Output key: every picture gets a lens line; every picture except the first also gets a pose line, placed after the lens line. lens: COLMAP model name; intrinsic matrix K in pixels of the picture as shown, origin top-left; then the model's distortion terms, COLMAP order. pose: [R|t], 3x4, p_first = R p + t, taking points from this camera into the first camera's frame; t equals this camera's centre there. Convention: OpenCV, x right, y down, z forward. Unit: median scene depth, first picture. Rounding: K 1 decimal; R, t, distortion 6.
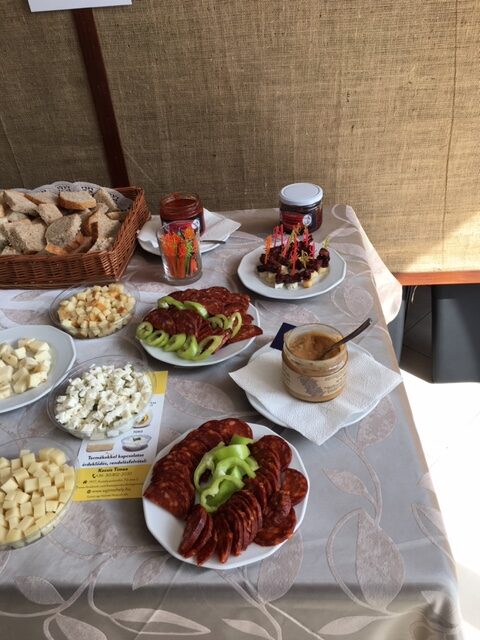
lens RADIAL K [[543.0, 0, 235.9], [0, 543.0, 319.3], [0, 0, 1]] dist [0.070987, -0.078821]
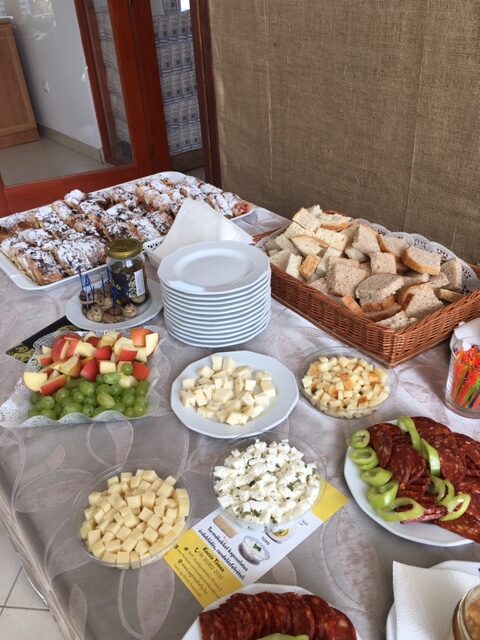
lens RADIAL K [[543.0, 0, 241.1], [0, 543.0, 319.7], [0, 0, 1]] dist [0.070987, -0.078821]
pose [[0.648621, 0.459739, -0.606573, 0.143059], [-0.465869, 0.870035, 0.161261, -0.195345], [0.601877, 0.177986, 0.778502, 0.203847]]
